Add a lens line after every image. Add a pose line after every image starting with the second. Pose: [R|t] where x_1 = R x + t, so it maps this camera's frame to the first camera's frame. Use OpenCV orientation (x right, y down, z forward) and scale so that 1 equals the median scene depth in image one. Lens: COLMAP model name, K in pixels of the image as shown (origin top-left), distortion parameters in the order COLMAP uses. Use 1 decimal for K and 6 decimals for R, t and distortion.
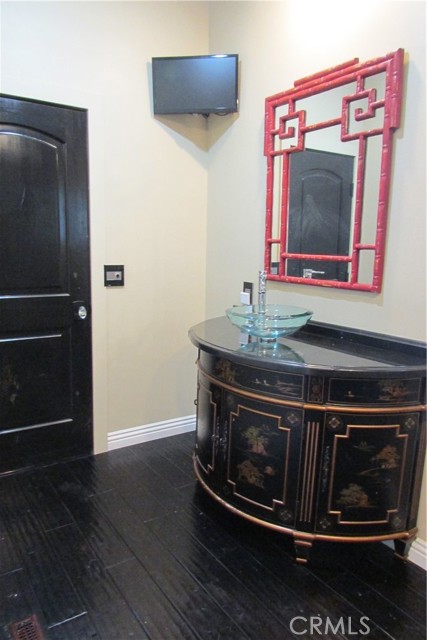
lens RADIAL K [[459.0, 0, 214.1], [0, 459.0, 323.8], [0, 0, 1]] dist [-0.021163, -0.000563]
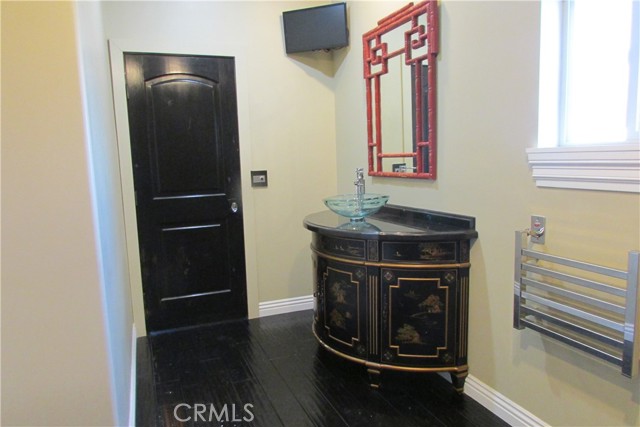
lens RADIAL K [[459.0, 0, 320.8], [0, 459.0, 212.2], [0, 0, 1]] dist [-0.021163, -0.000563]
pose [[0.974951, -0.030069, -0.220378, 0.311361], [0.018946, 0.998446, -0.052413, 0.080629], [0.221612, 0.046925, 0.974005, -0.297596]]
